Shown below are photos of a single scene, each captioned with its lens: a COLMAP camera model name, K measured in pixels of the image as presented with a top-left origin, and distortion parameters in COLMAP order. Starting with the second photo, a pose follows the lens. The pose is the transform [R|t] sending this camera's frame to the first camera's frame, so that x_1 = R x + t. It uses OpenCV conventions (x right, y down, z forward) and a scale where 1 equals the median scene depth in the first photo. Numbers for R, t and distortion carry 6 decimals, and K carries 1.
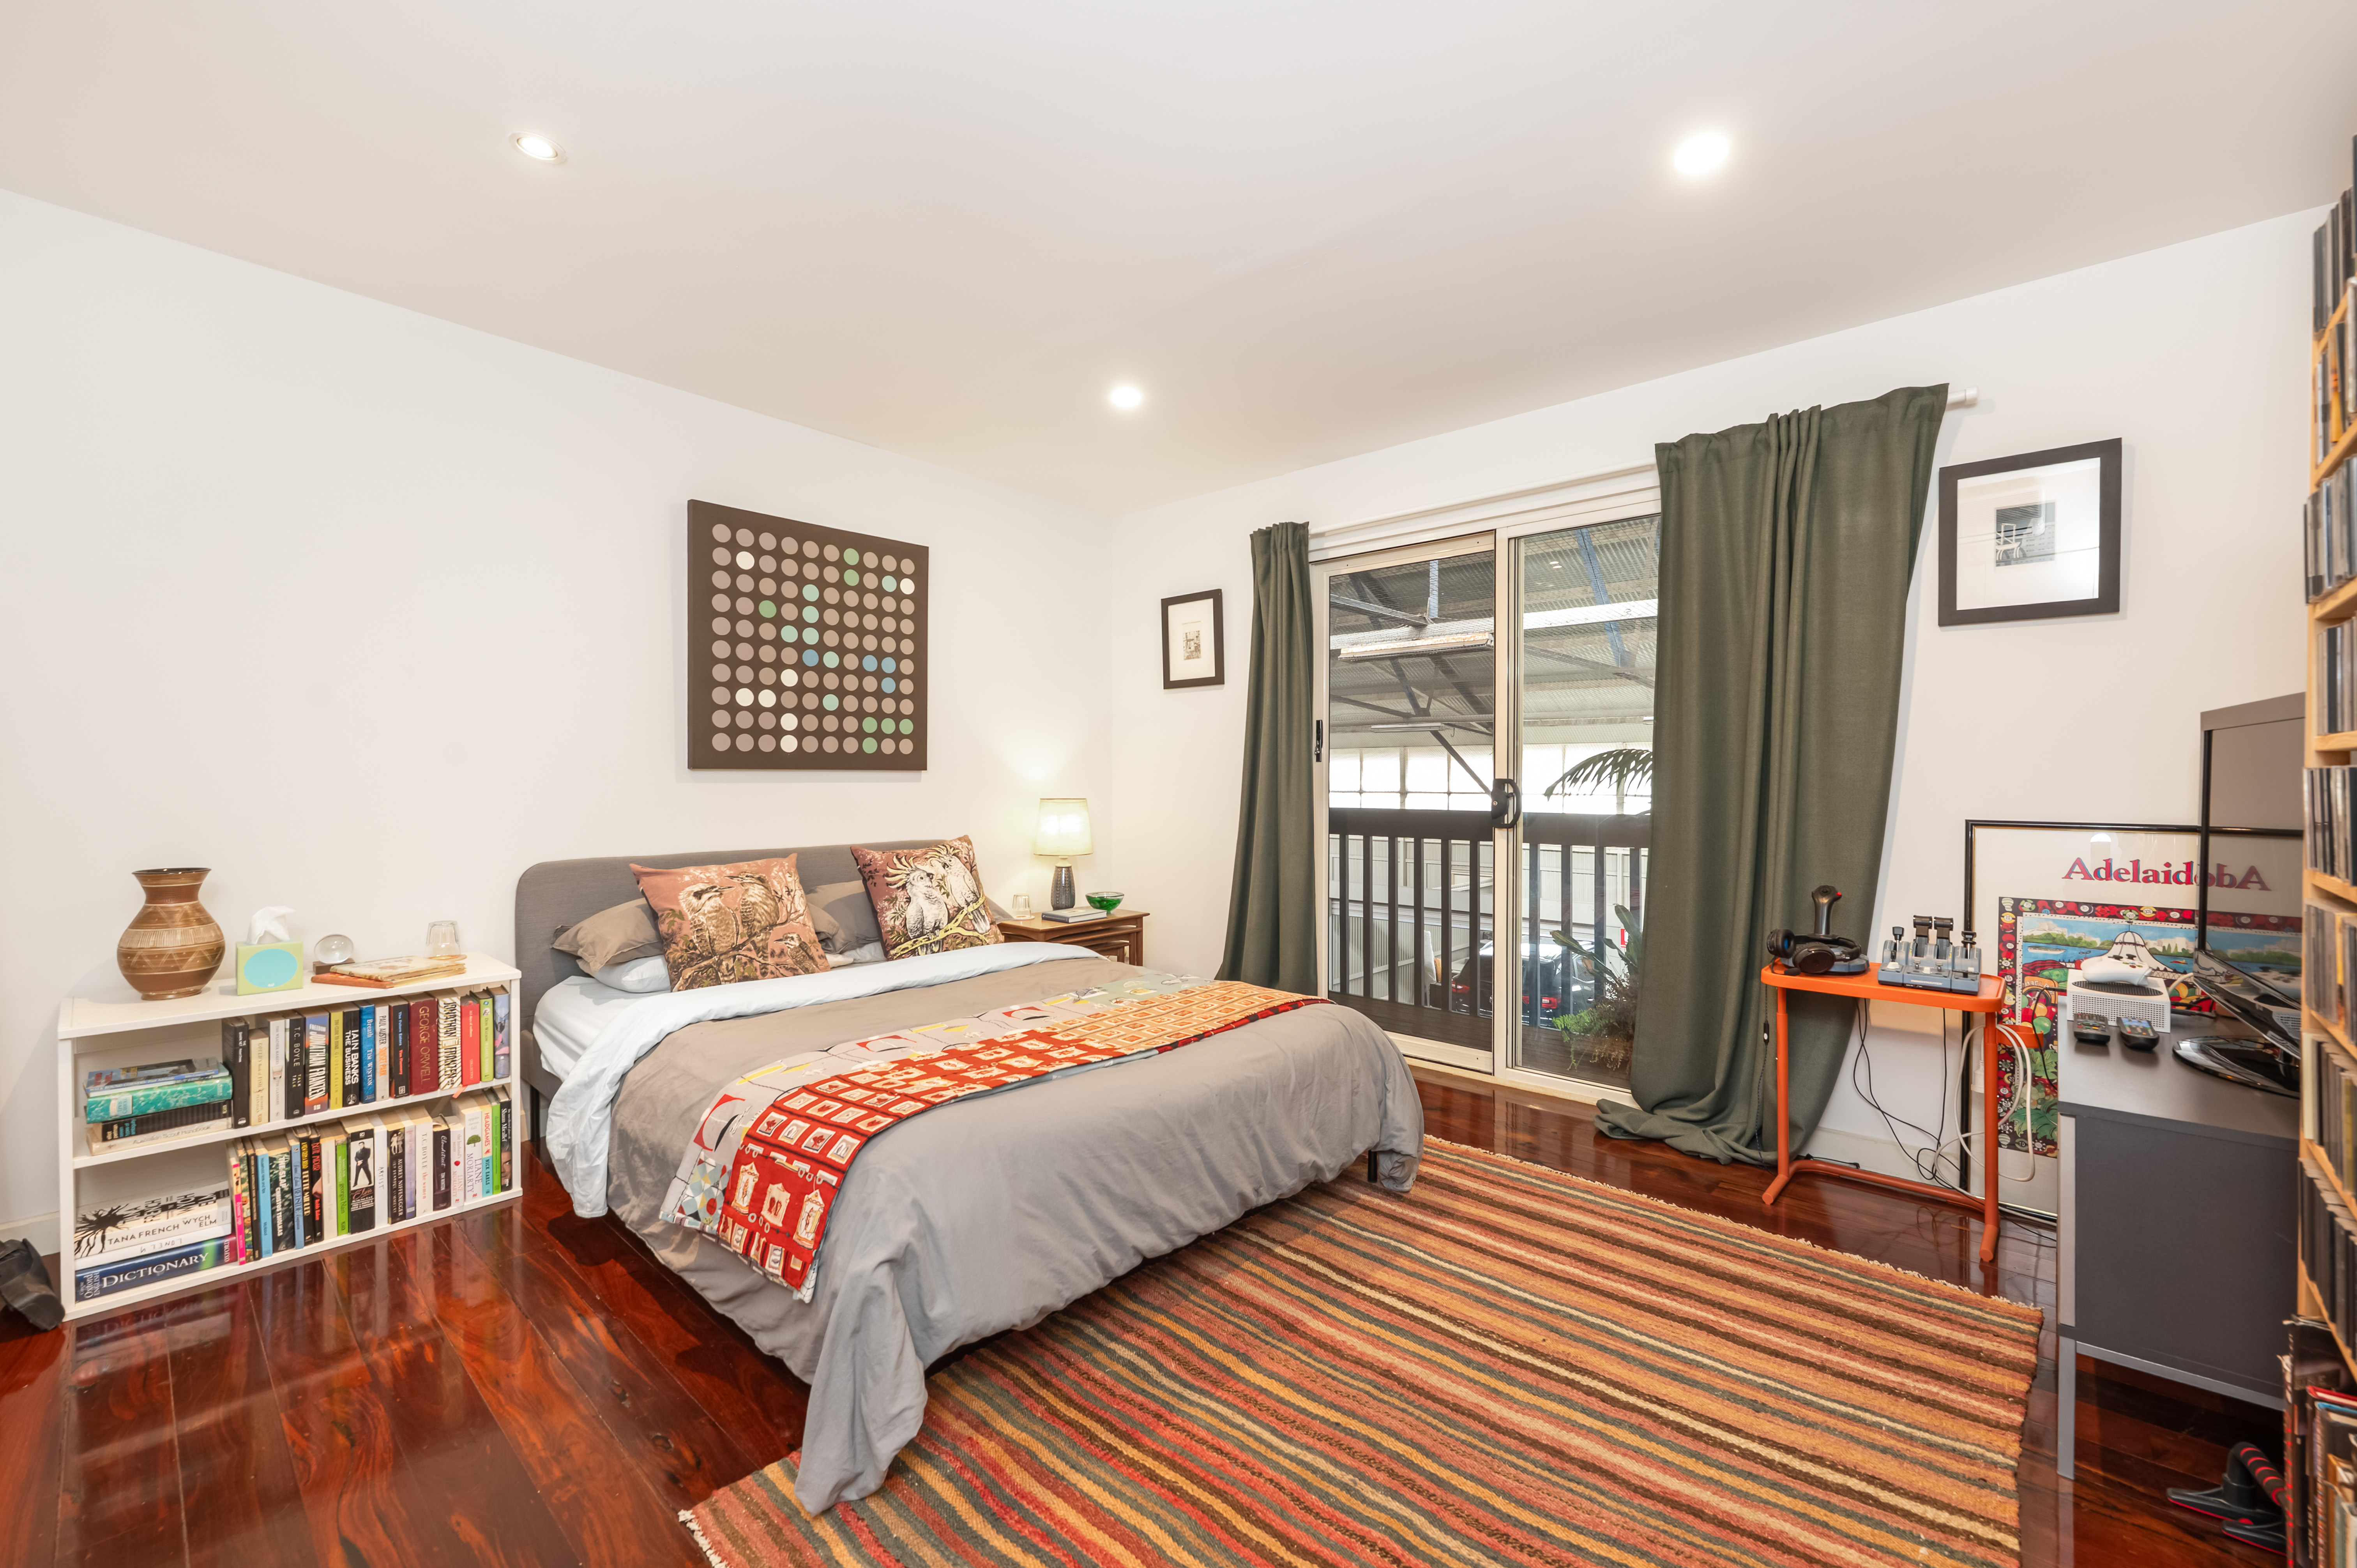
lens RADIAL K [[961.5, 0, 1184.4], [0, 961.5, 780.2], [0, 0, 1]] dist [-0.001017, 0.000884]
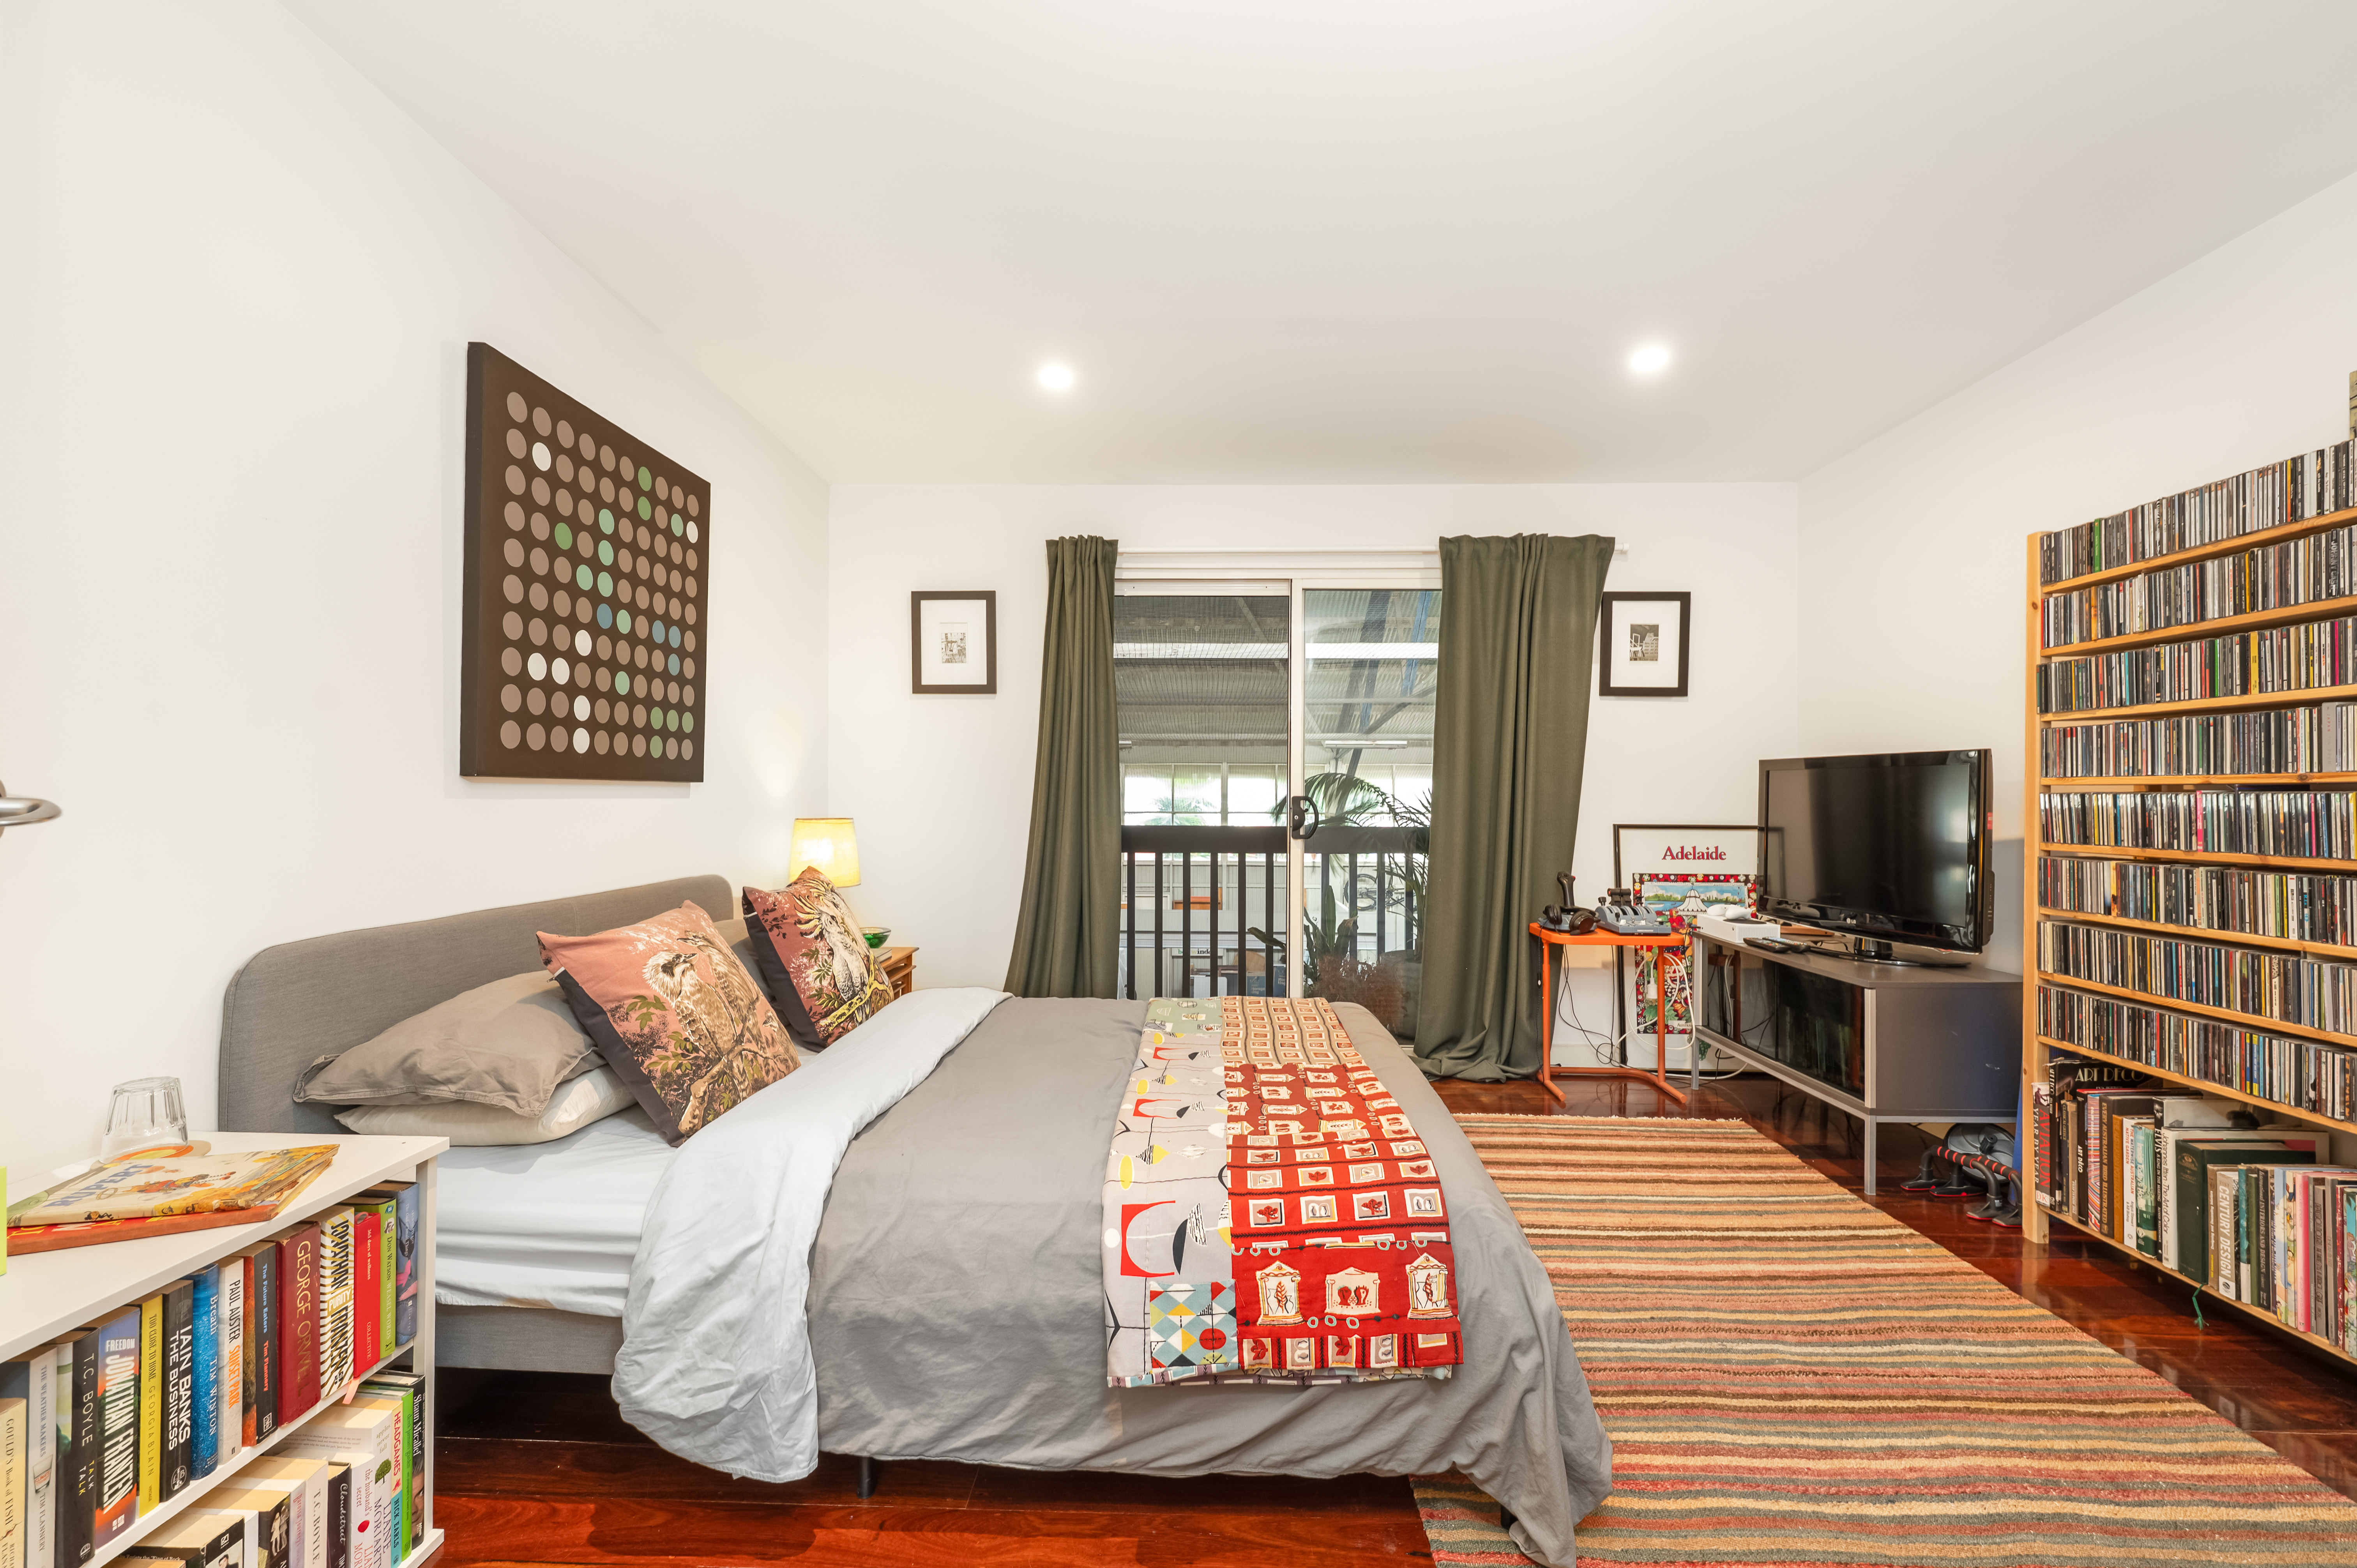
lens RADIAL K [[961.5, 0, 1186.4], [0, 961.5, 791.4], [0, 0, 1]] dist [-0.001017, 0.000884]
pose [[0.757939, 0.006375, 0.652294, -0.673394], [-0.002593, 0.999974, -0.006760, 0.001116], [-0.652320, 0.003433, 0.757936, 0.274796]]
